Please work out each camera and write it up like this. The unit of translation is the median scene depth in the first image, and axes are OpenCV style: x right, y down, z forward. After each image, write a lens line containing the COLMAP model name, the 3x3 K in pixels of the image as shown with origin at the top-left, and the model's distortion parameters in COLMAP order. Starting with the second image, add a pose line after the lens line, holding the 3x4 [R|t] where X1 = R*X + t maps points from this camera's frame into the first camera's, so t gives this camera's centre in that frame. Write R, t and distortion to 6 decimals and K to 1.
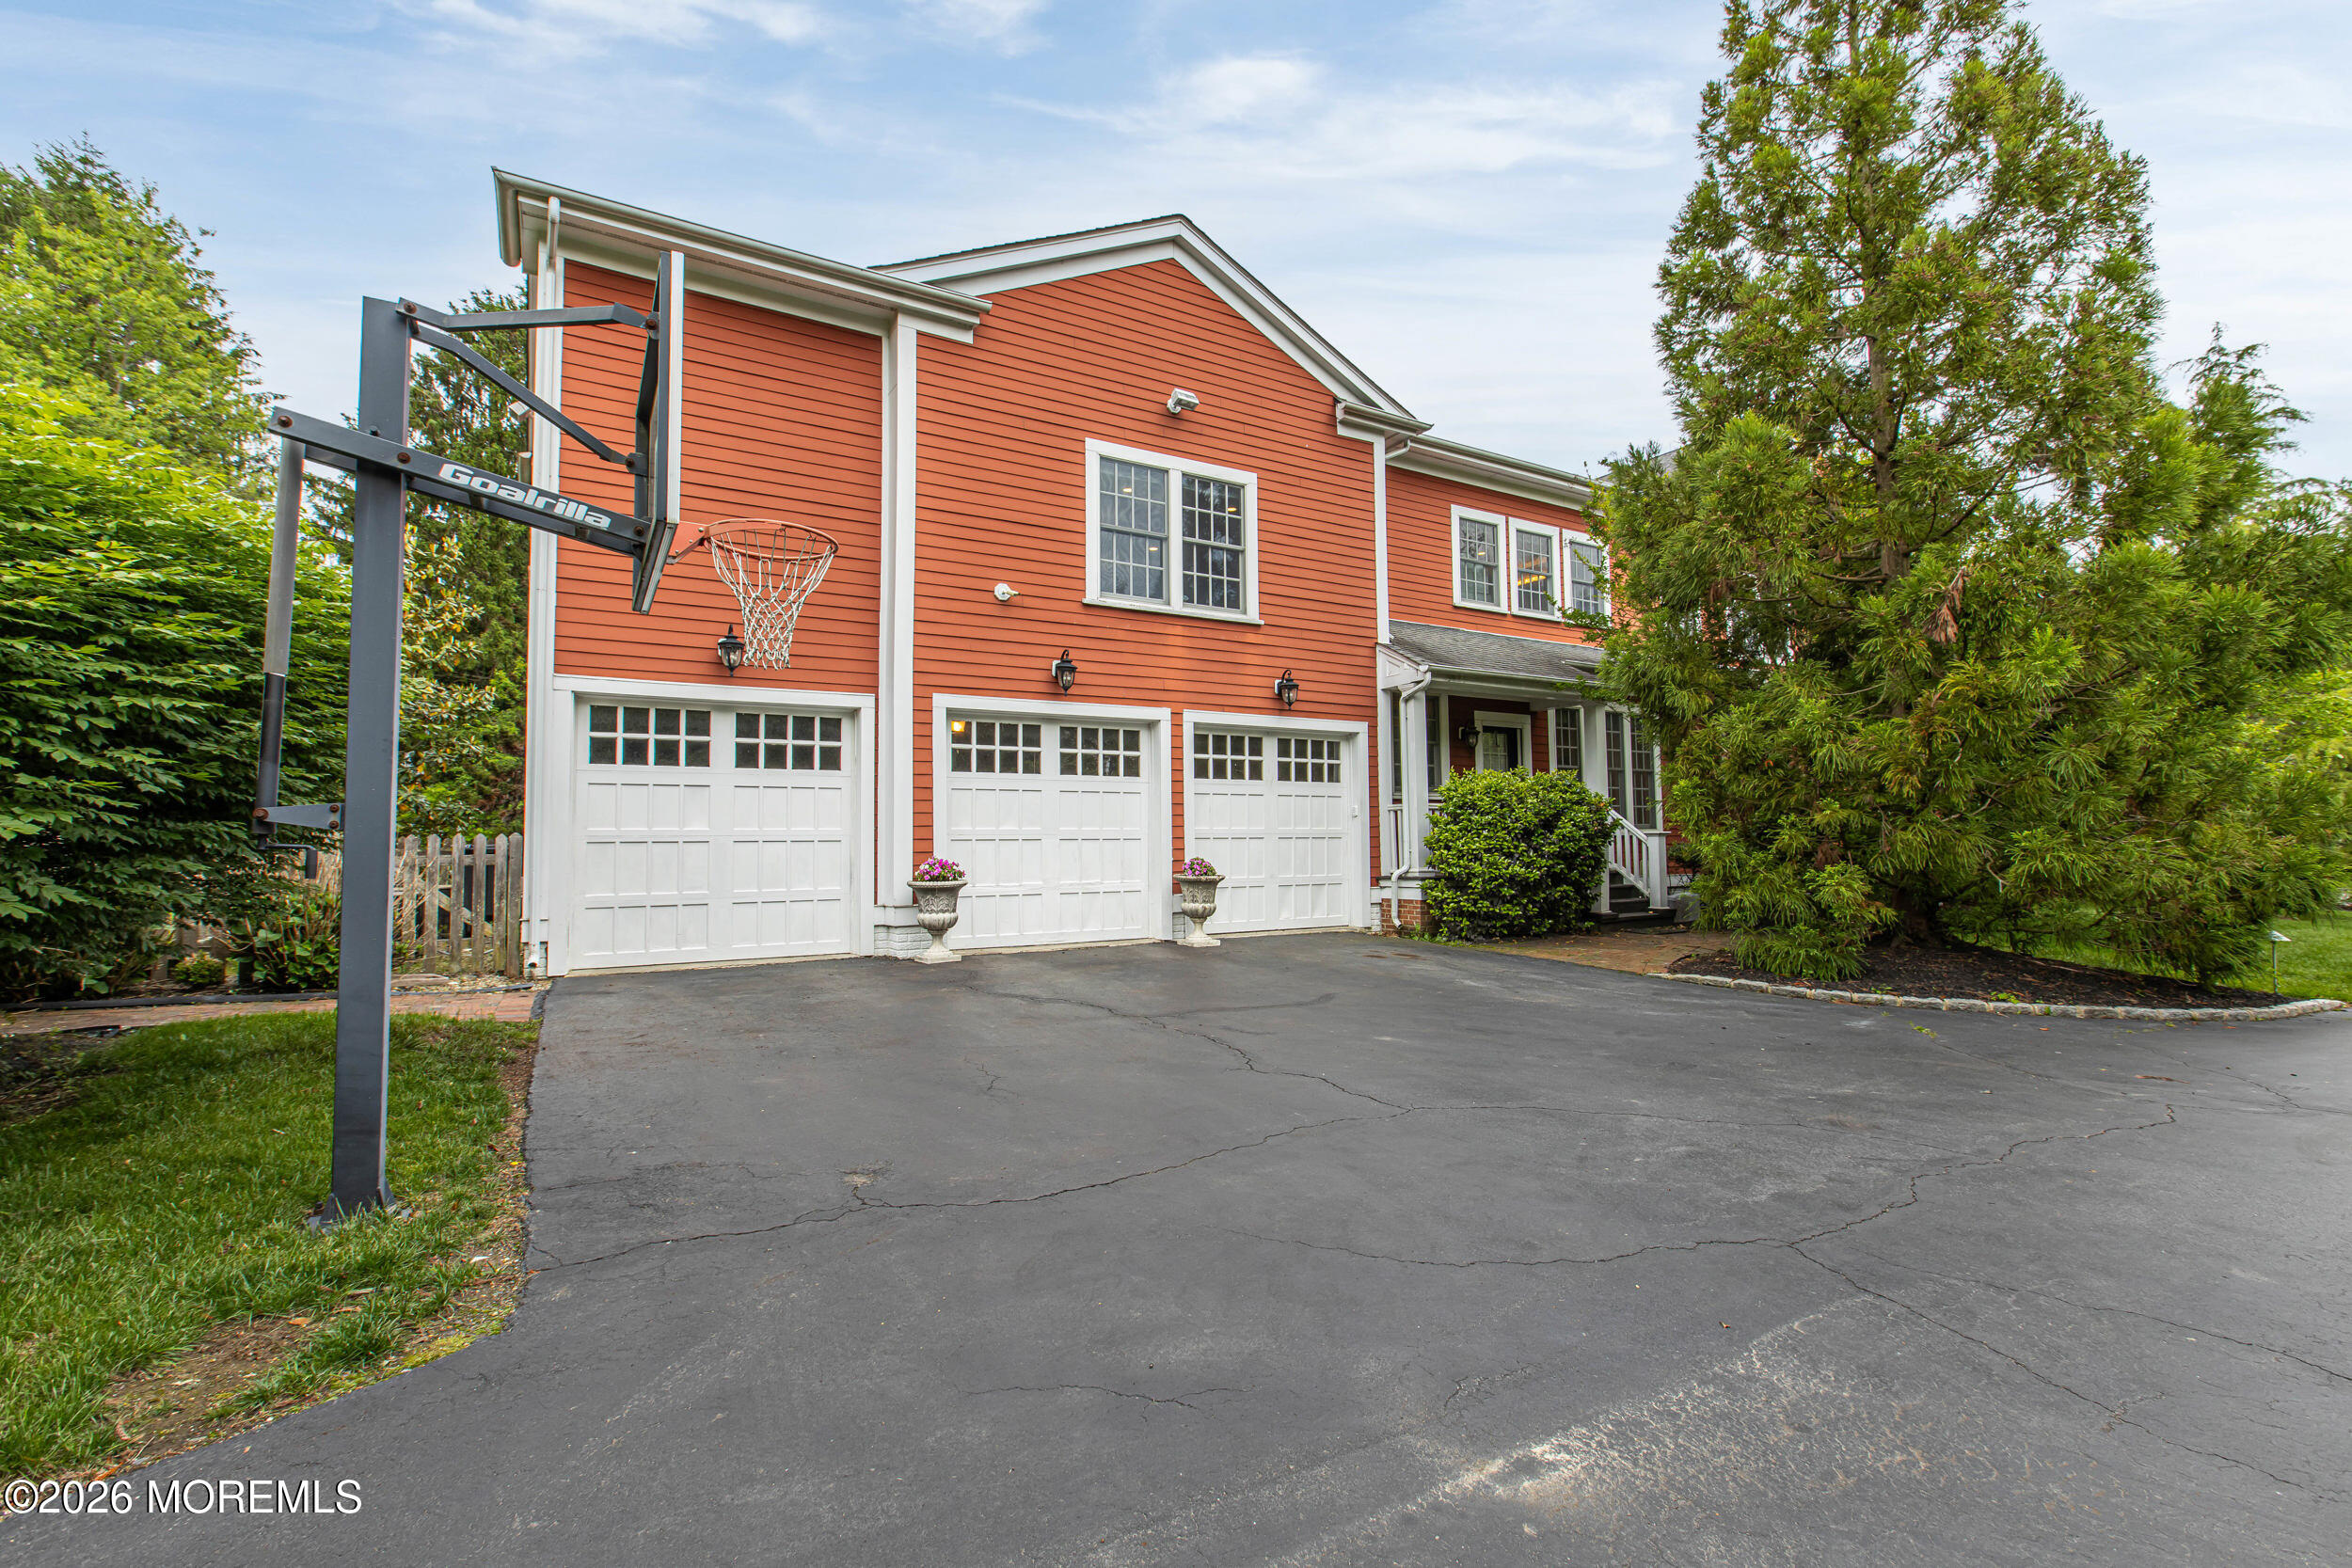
lens RADIAL K [[1022.3, 0, 1176.0], [0, 1022.3, 784.0], [0, 0, 1]] dist [-0.000047, -0.000582]
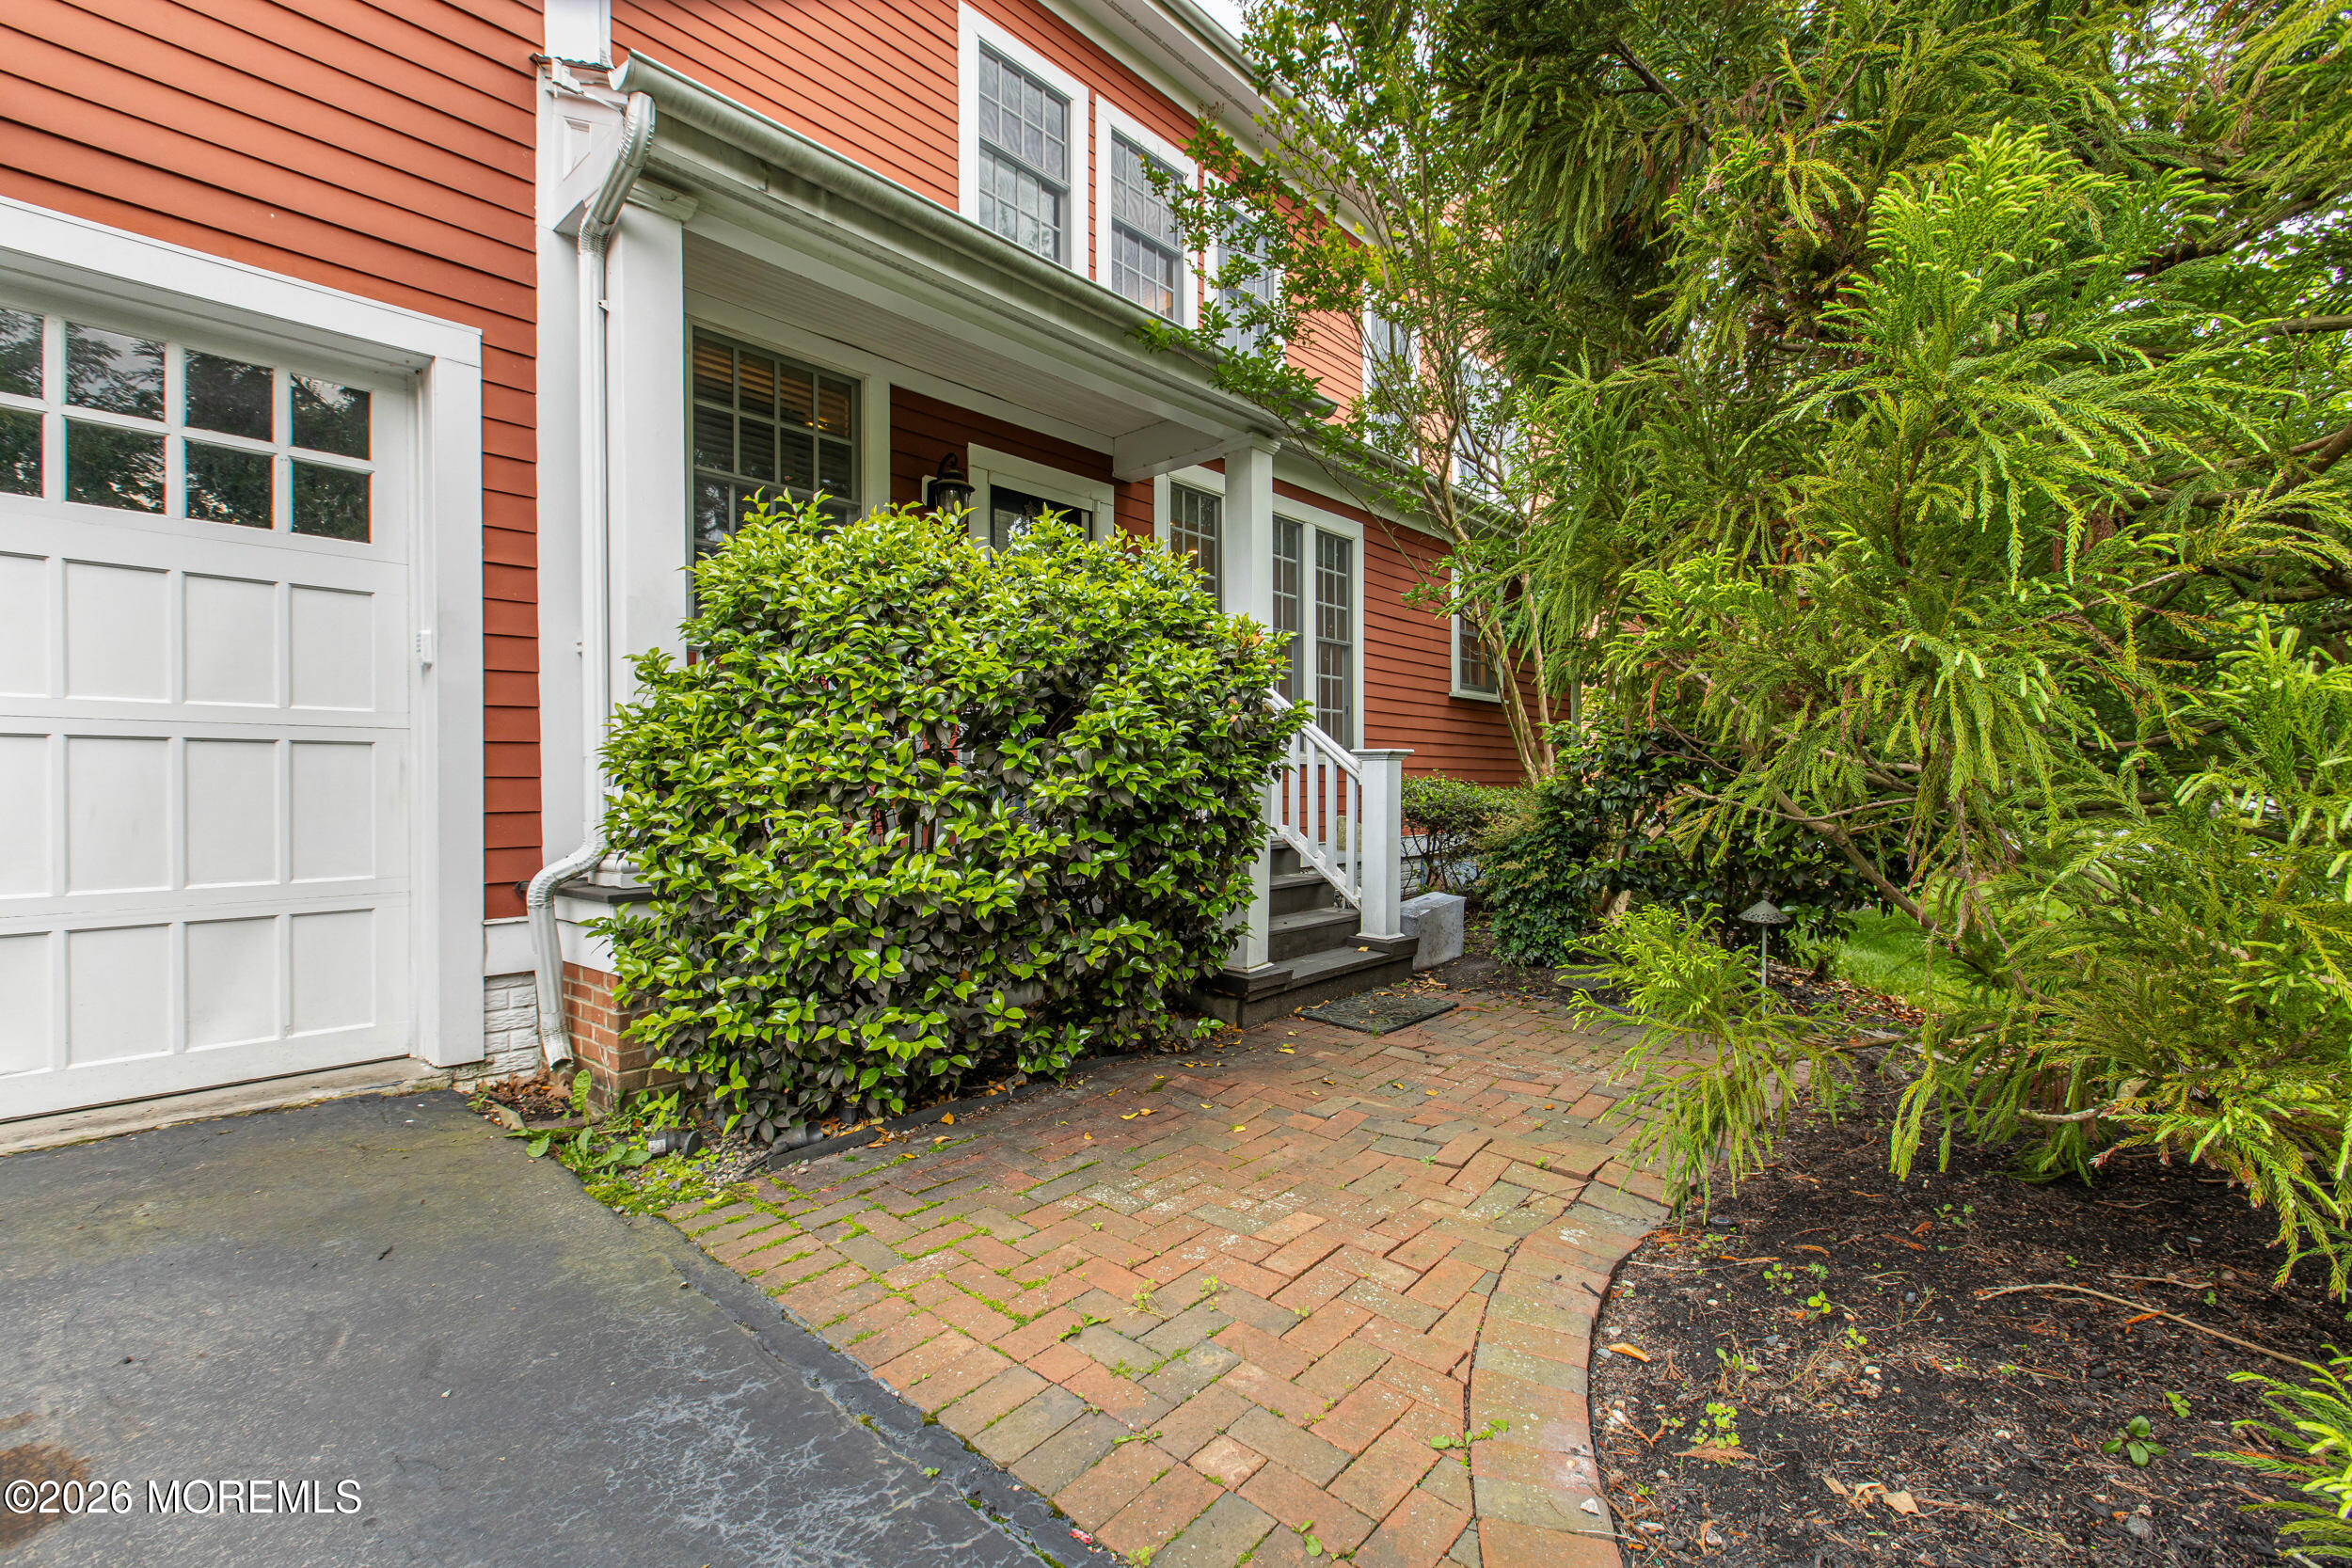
lens RADIAL K [[1022.3, 0, 1176.0], [0, 1022.3, 784.0], [0, 0, 1]] dist [-0.000047, -0.000582]
pose [[0.952459, 0.006766, 0.304592, 0.284532], [-0.024406, 0.998235, 0.054145, 0.043028], [-0.303688, -0.059004, 0.950943, 0.674700]]
